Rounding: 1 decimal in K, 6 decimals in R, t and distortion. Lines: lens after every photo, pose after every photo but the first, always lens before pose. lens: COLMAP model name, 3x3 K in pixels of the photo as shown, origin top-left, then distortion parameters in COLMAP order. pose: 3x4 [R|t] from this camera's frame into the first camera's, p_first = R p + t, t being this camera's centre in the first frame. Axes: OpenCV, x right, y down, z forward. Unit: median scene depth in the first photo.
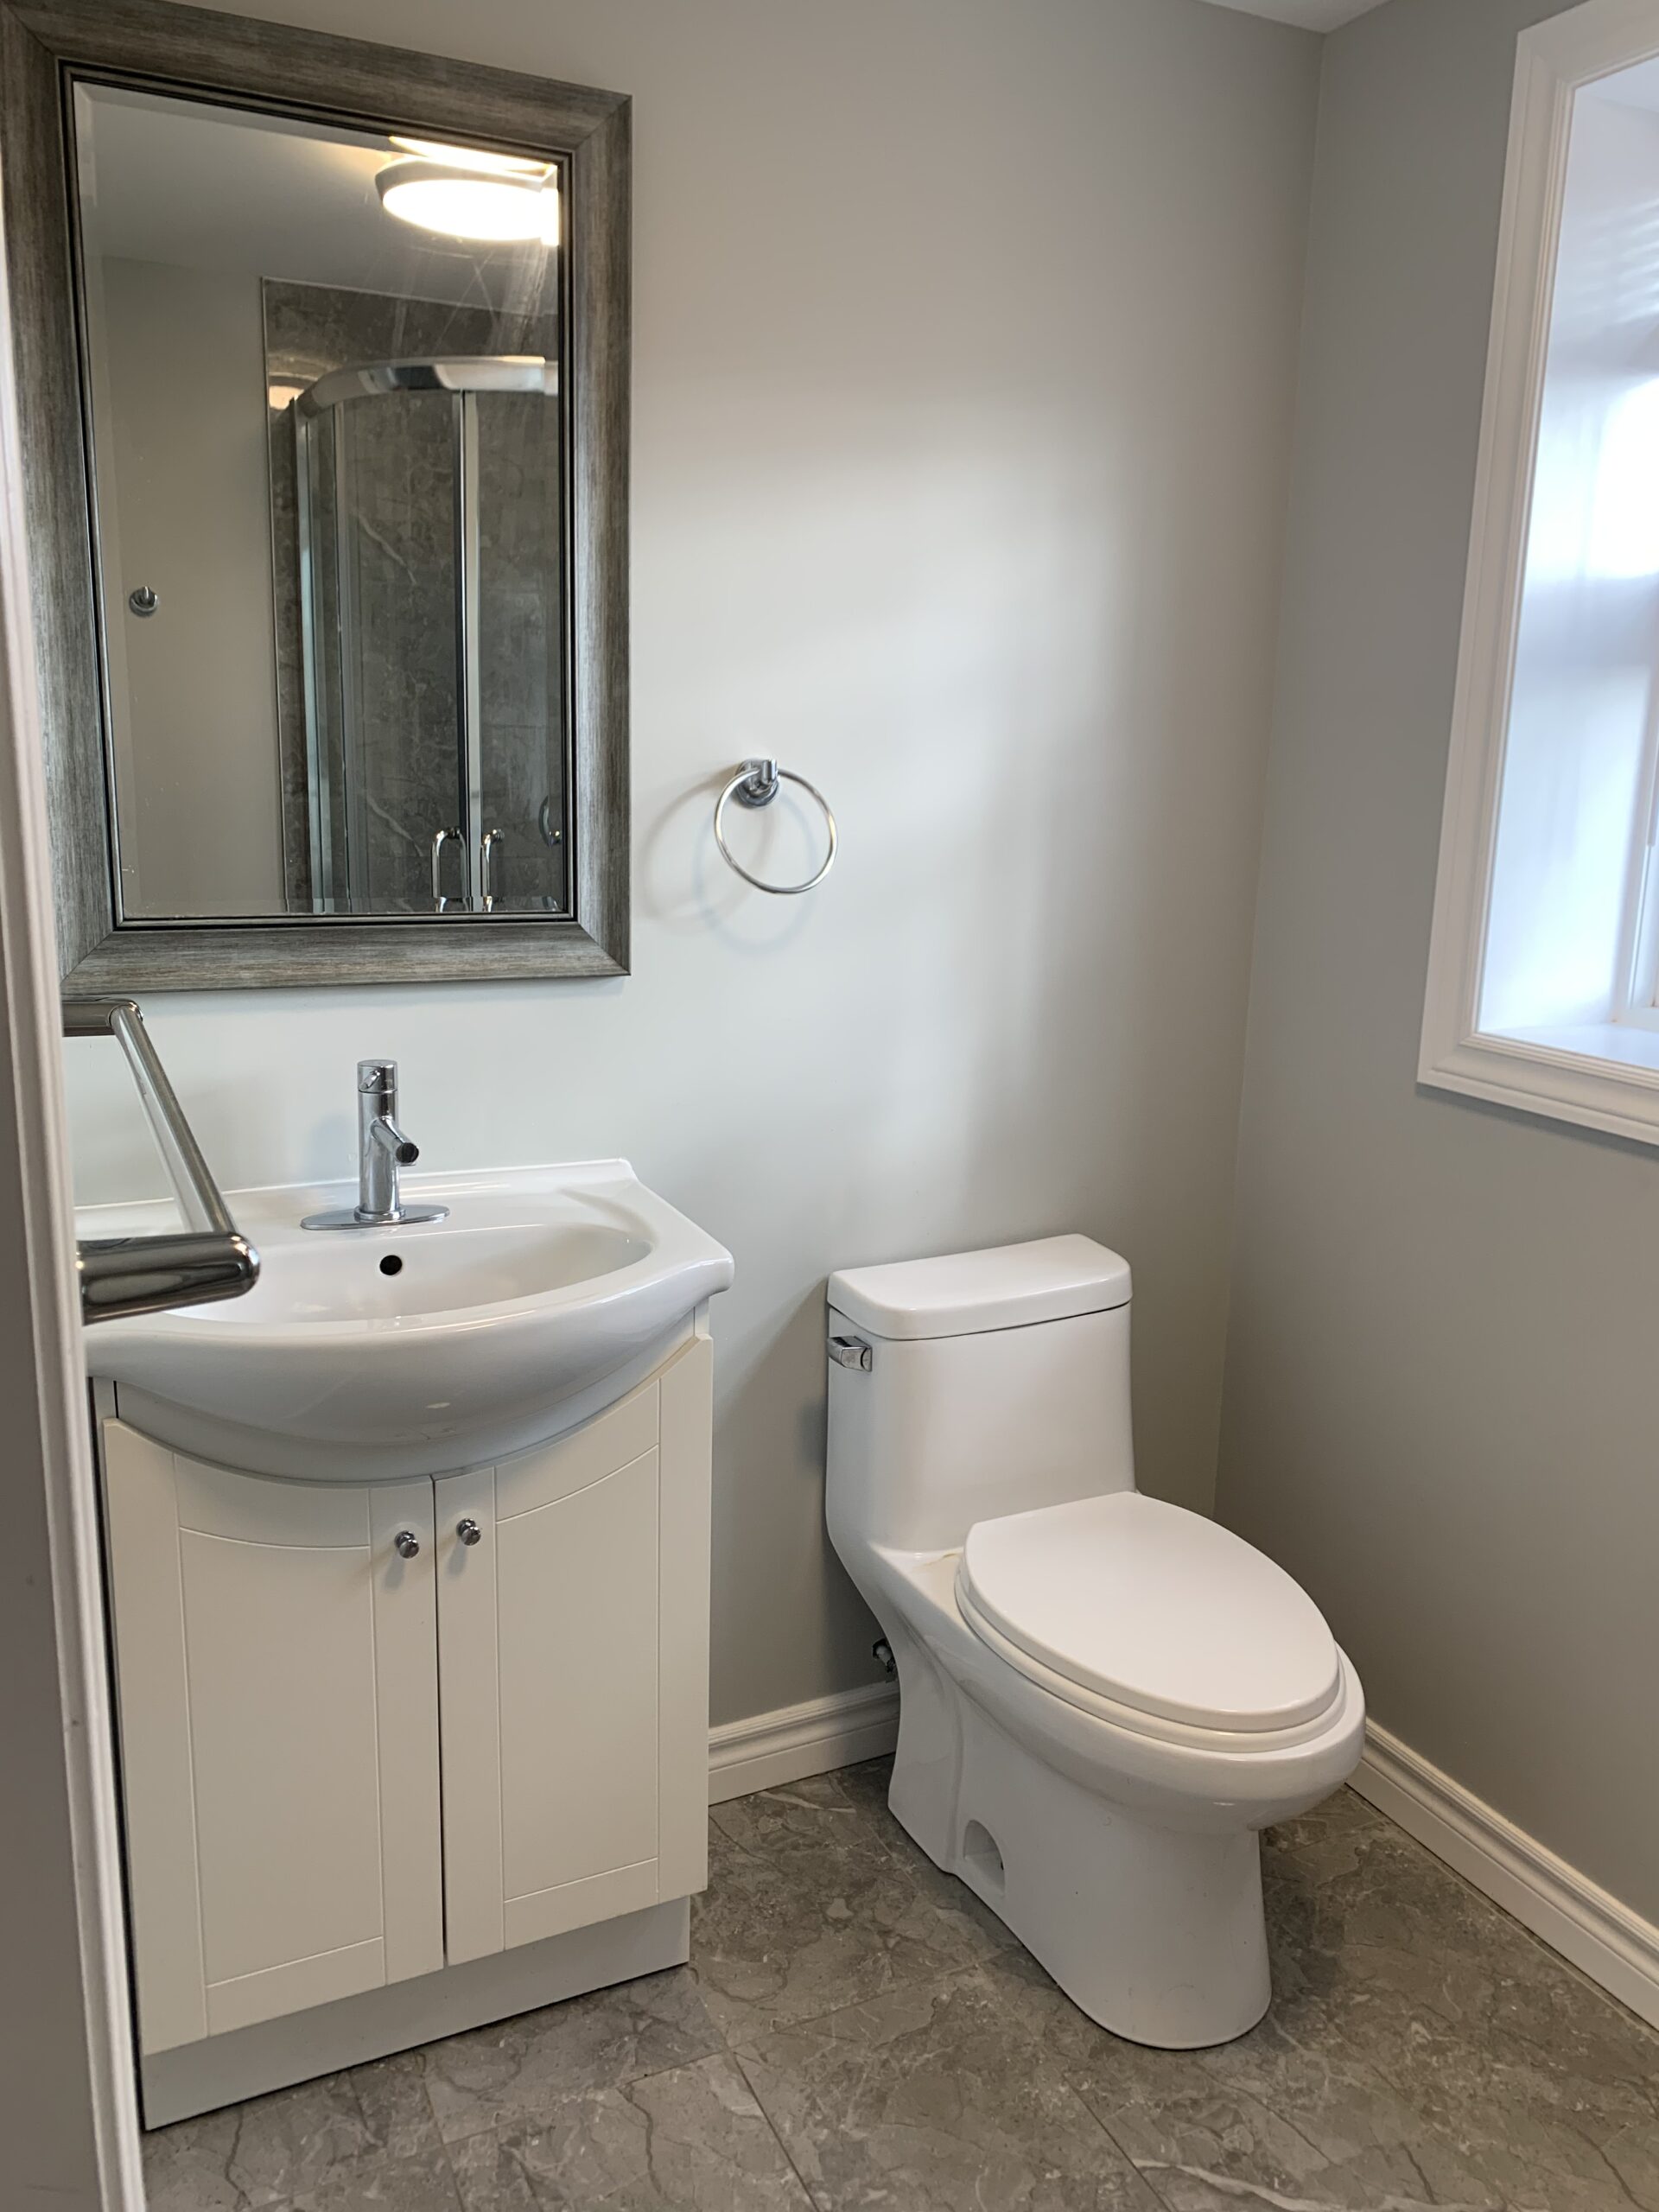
lens RADIAL K [[1710.7, 0, 848.8], [0, 1710.7, 1091.3], [0, 0, 1]] dist [0.036024, -0.036931]
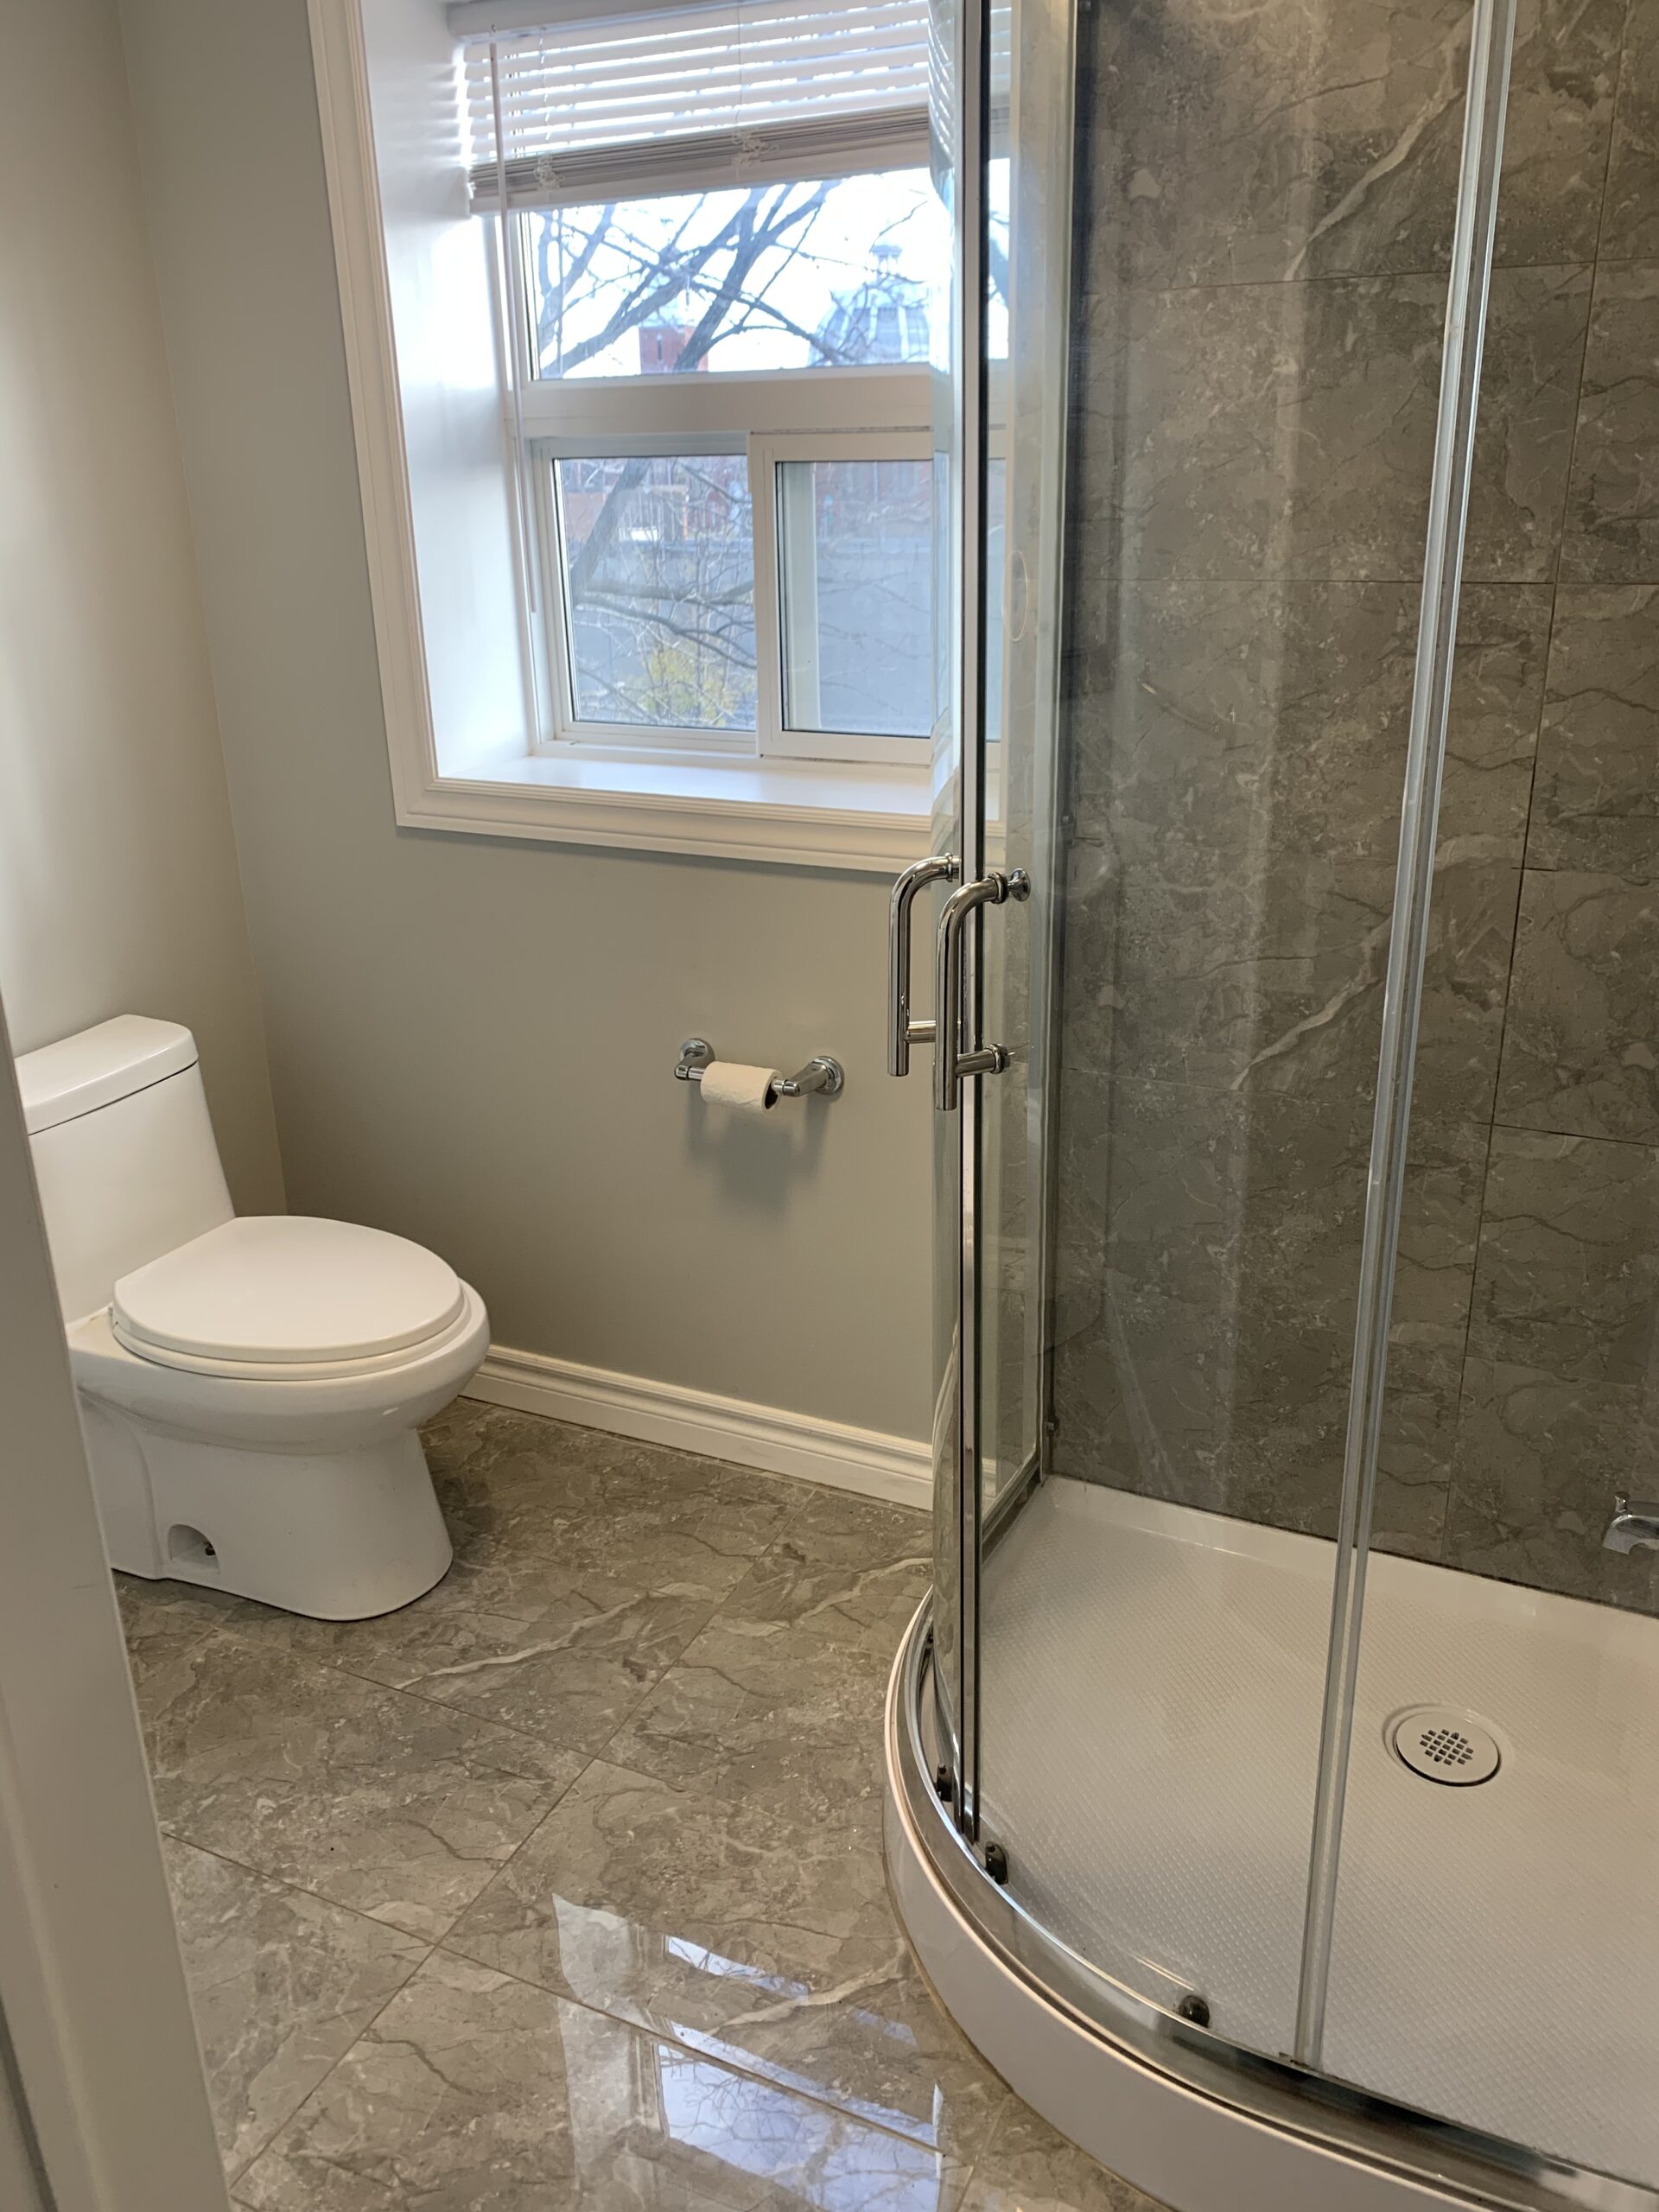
lens RADIAL K [[1710.7, 0, 843.6], [0, 1710.7, 1099.7], [0, 0, 1]] dist [0.036024, -0.036931]
pose [[0.785176, -0.251004, 0.566123, -0.168524], [0.162558, 0.965656, 0.202690, -0.014250], [-0.597556, -0.067119, 0.799013, -0.183296]]
